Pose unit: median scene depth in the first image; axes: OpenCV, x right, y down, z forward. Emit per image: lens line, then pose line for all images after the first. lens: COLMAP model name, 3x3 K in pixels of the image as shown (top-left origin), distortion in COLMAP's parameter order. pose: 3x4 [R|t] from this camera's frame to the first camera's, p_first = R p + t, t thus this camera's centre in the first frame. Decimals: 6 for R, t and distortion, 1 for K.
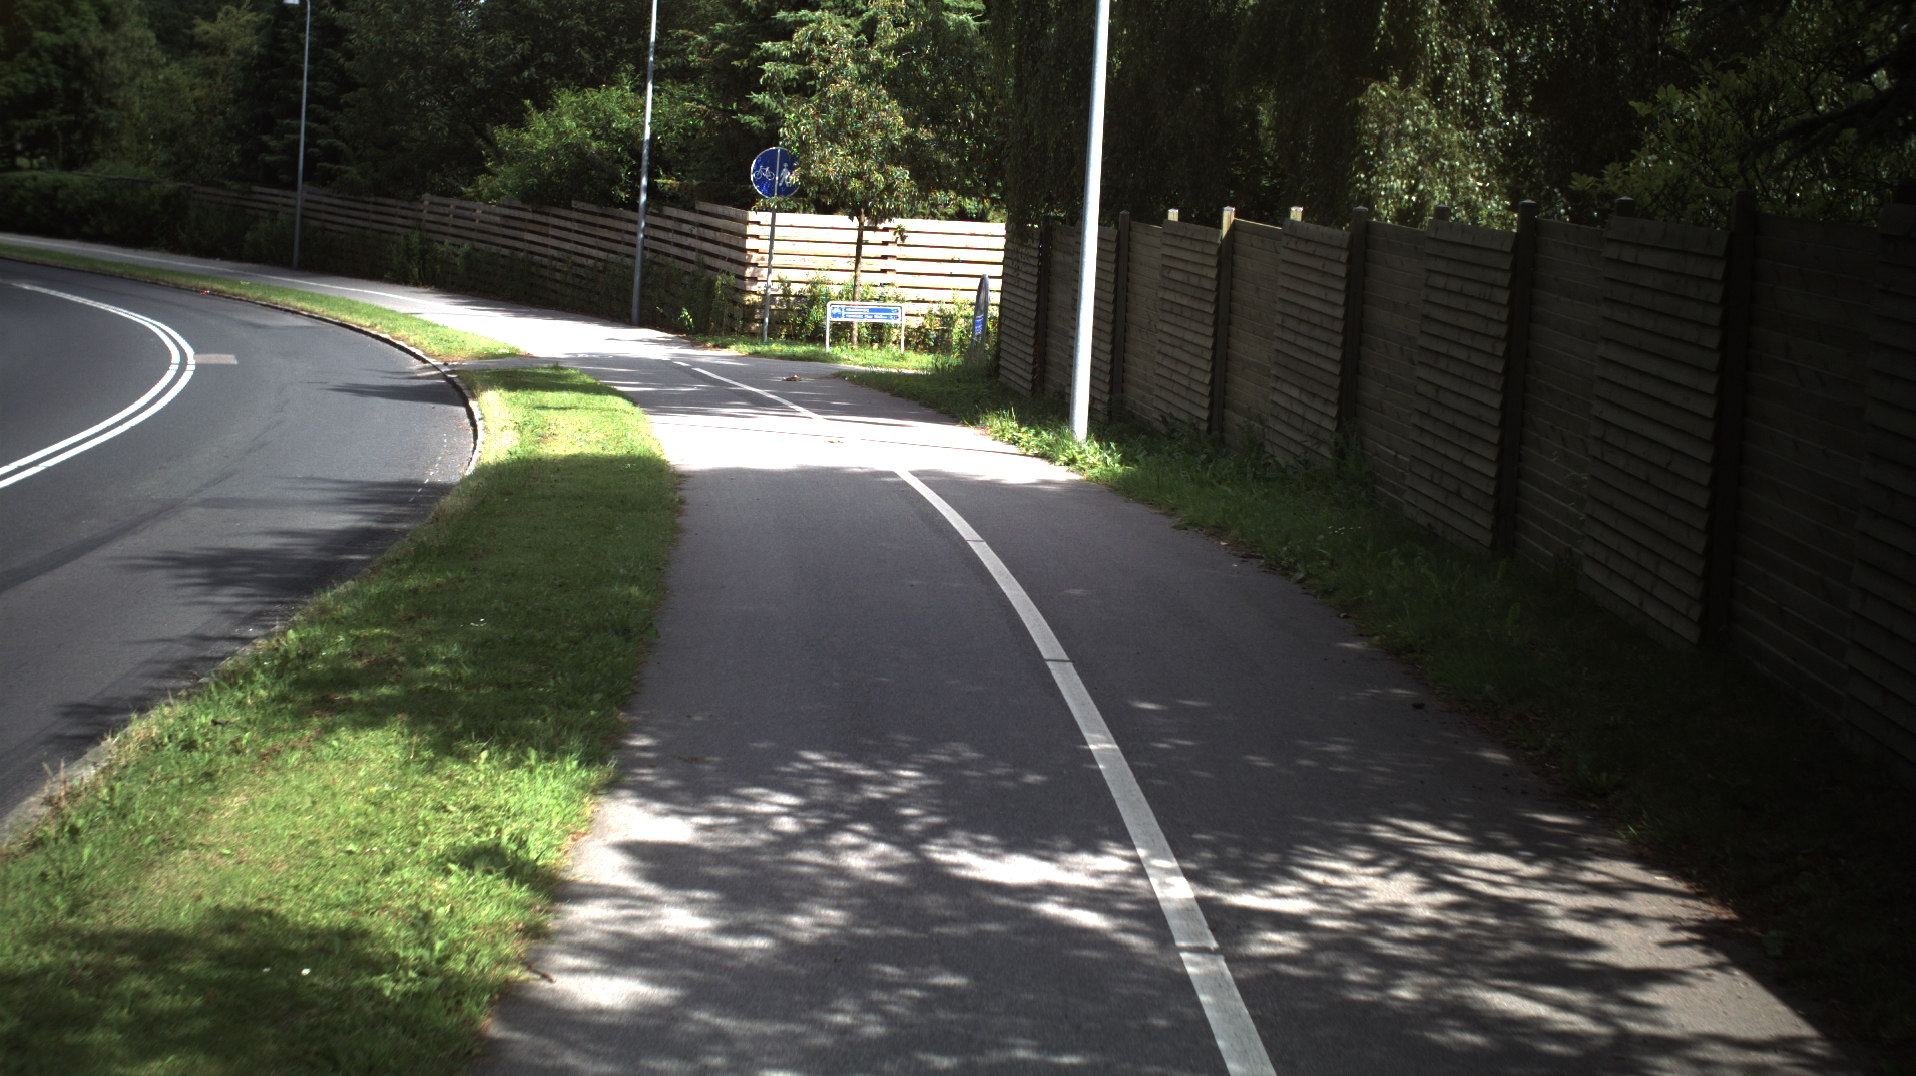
lens RADIAL K [[3333.7, 0, 964.9], [0, 3333.7, 537.5], [0, 0, 1]] dist [-0.254502, 0.000000]
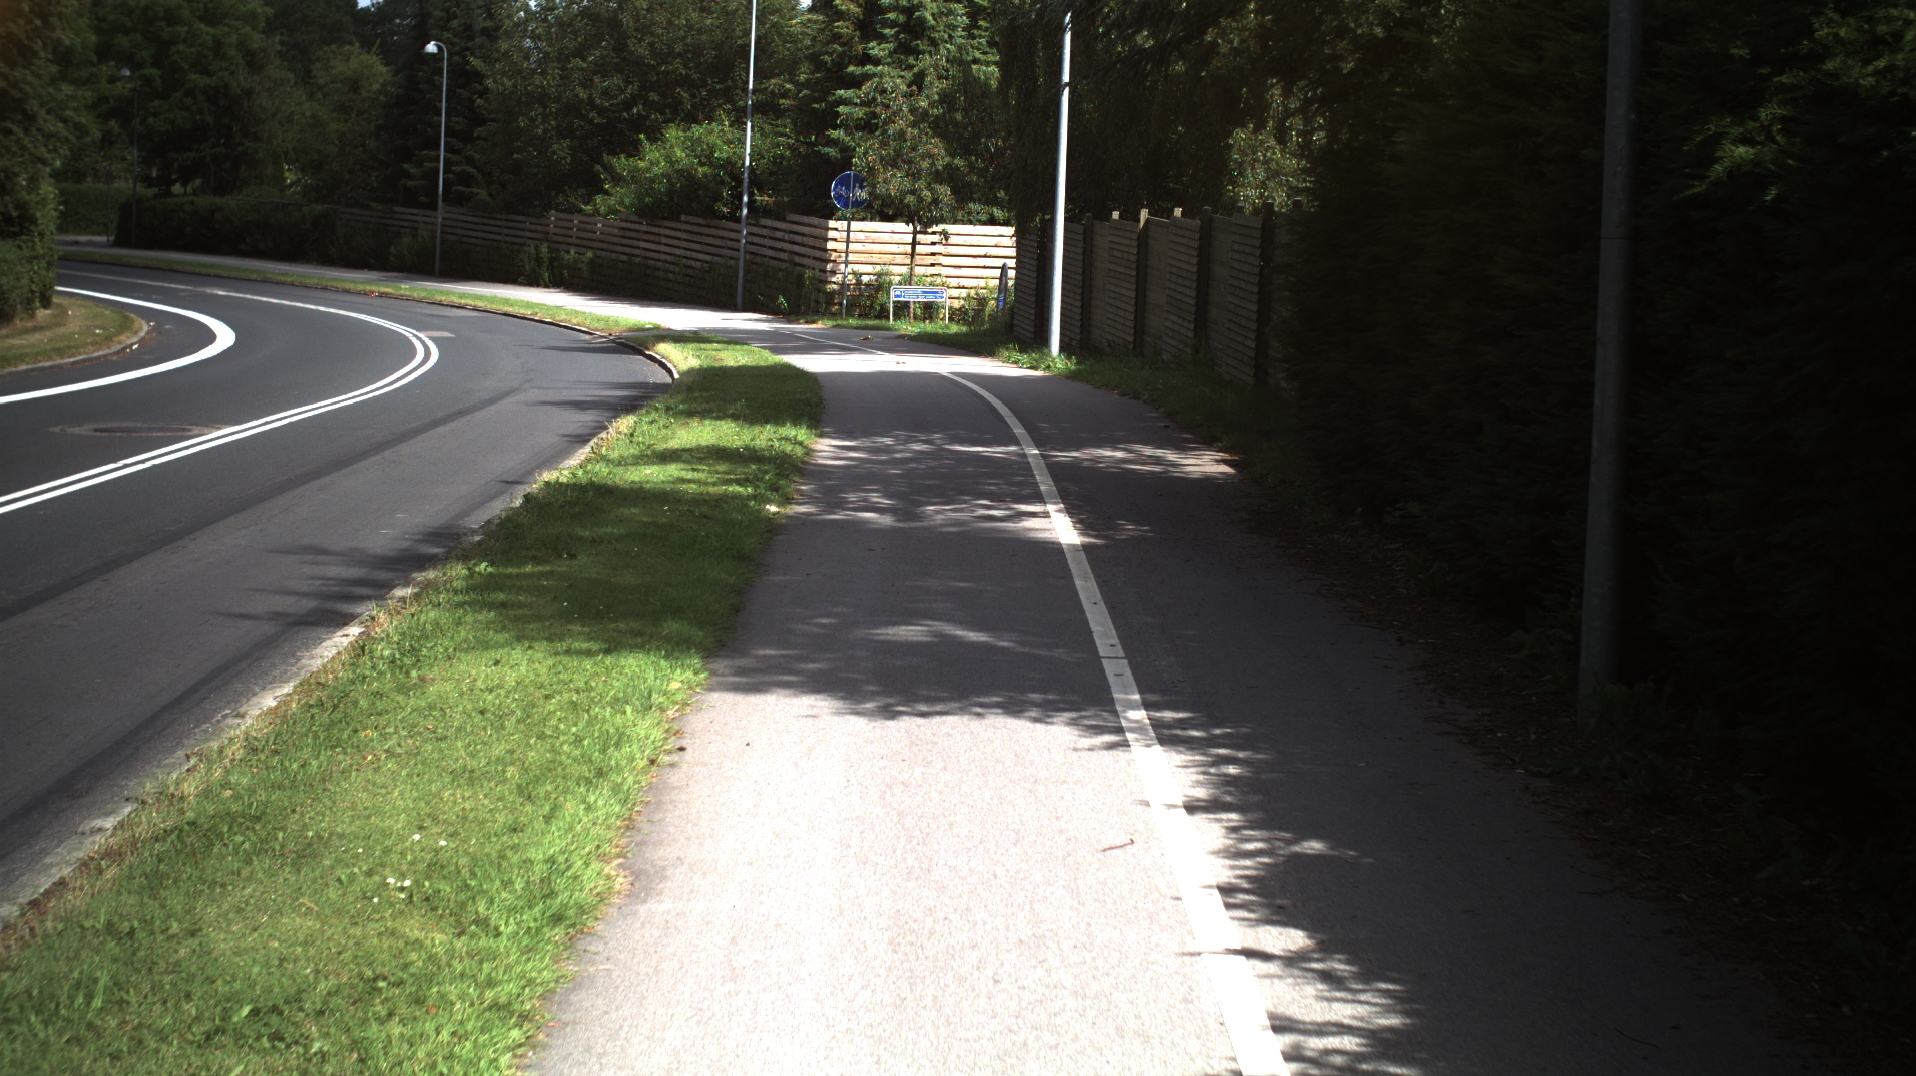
lens RADIAL K [[3333.7, 0, 956.9], [0, 3333.7, 540.1], [0, 0, 1]] dist [-0.254502, 0.000000]
pose [[0.999724, -0.012866, -0.019641, 0.008721], [0.012799, 0.999912, -0.003503, 0.030514], [0.019685, 0.003250, 0.999801, -0.285154]]
